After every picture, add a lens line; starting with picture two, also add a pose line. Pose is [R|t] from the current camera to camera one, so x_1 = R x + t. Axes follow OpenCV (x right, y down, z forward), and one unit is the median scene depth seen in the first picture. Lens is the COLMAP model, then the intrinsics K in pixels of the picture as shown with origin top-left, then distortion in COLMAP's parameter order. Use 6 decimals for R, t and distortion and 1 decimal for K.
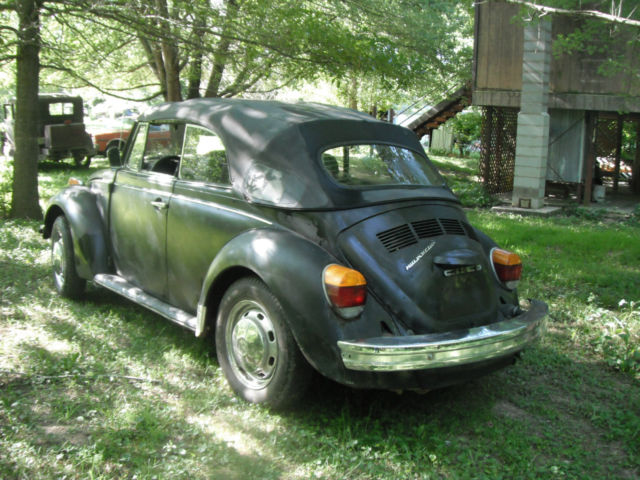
lens RADIAL K [[700.3, 0, 319.5], [0, 700.3, 219.6], [0, 0, 1]] dist [-0.246873, 0.117313]
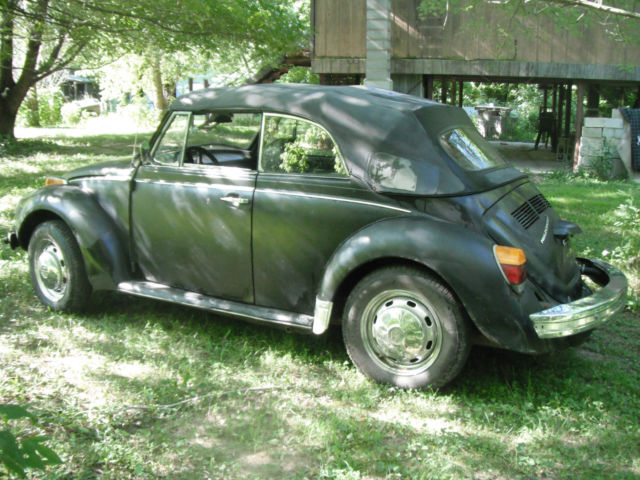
lens RADIAL K [[700.3, 0, 319.5], [0, 700.3, 219.6], [0, 0, 1]] dist [-0.246873, 0.117313]
pose [[0.938567, -0.091841, 0.332652, -0.473188], [0.075417, 0.995224, 0.061982, -0.049556], [-0.336756, -0.033087, 0.941010, 0.082364]]
